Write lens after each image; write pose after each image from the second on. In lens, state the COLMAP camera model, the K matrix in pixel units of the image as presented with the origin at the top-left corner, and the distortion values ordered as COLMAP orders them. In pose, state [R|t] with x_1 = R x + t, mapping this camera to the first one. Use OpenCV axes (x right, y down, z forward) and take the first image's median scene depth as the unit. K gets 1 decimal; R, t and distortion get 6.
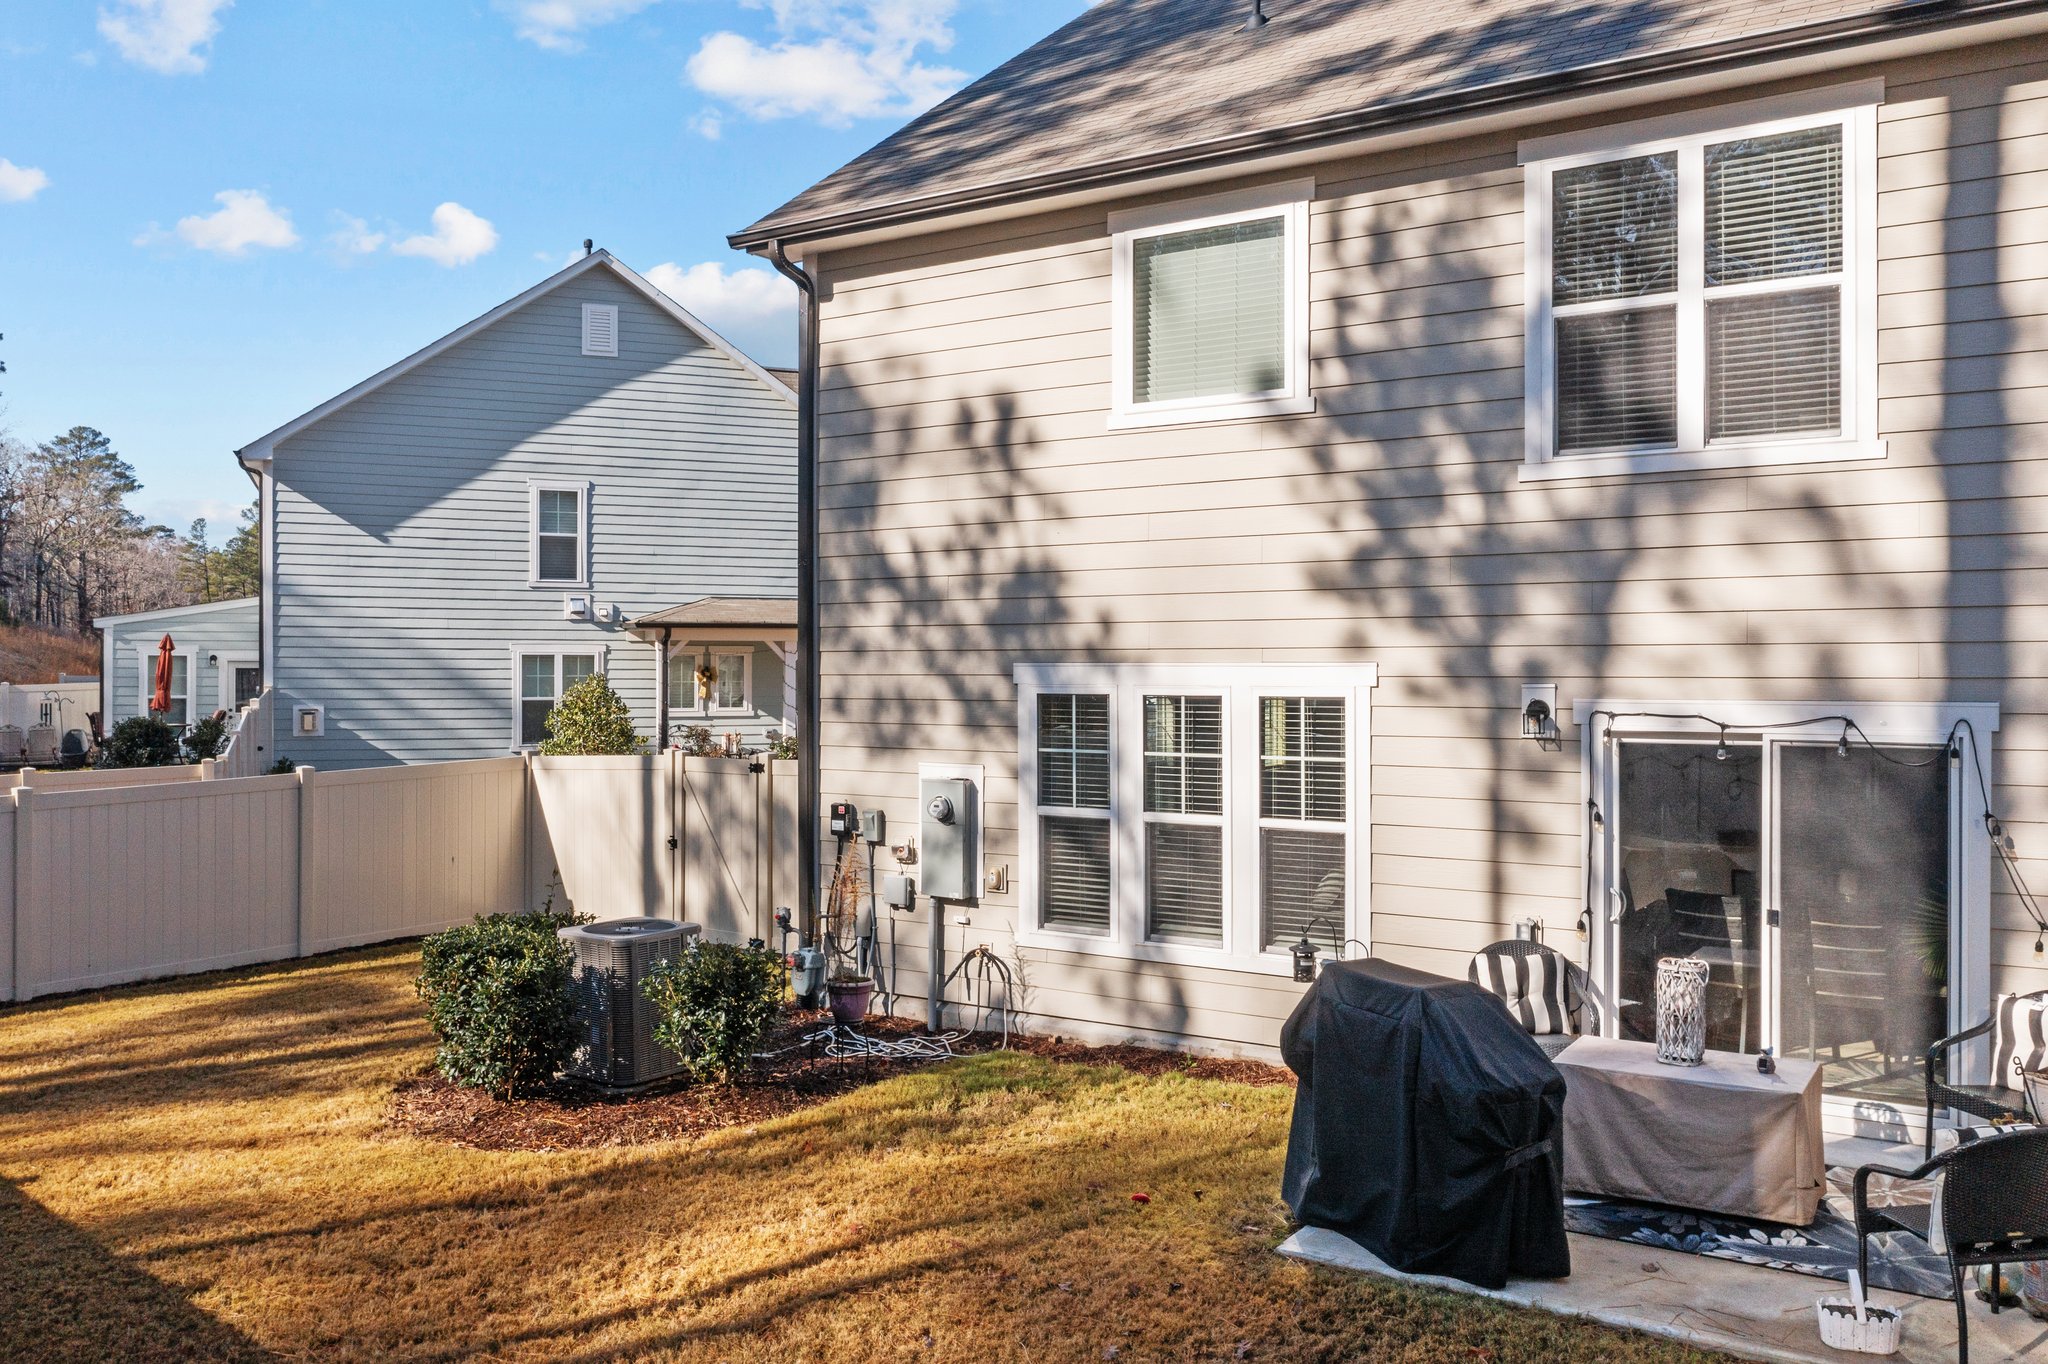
lens RADIAL K [[1619.1, 0, 1016.9], [0, 1619.1, 669.6], [0, 0, 1]] dist [-0.020041, 0.002212]
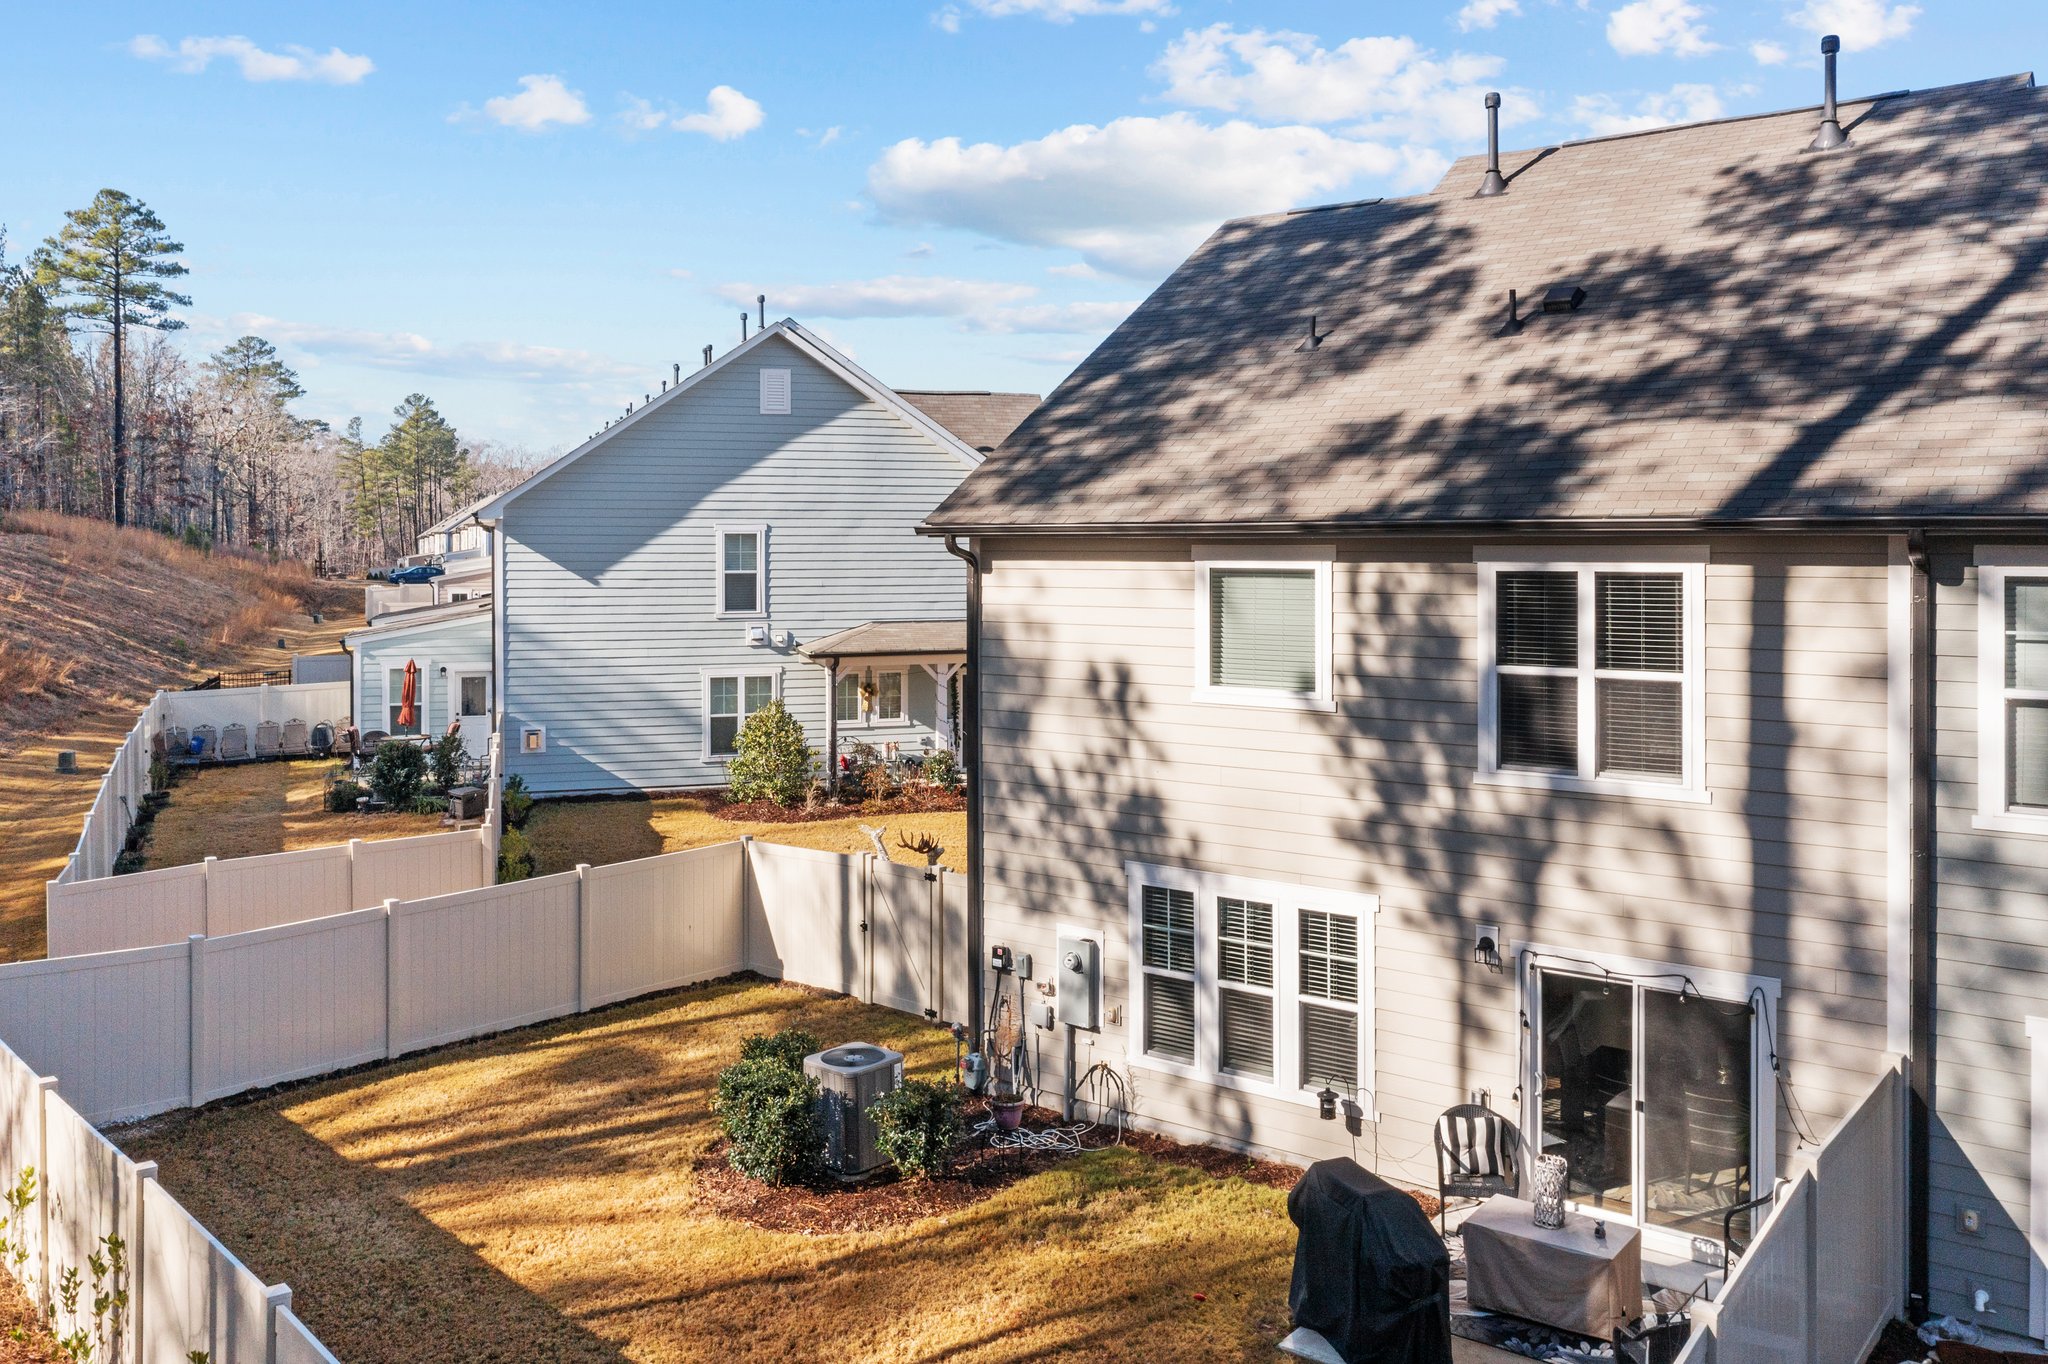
lens RADIAL K [[1657.4, 0, 1017.8], [0, 1657.4, 547.3], [0, 0, 1]] dist [-0.020334, -0.003048]
pose [[0.996566, -0.002536, -0.082760, 0.026916], [0.002653, 0.999996, 0.001312, -0.304825], [0.082756, -0.001527, 0.996569, -0.458536]]
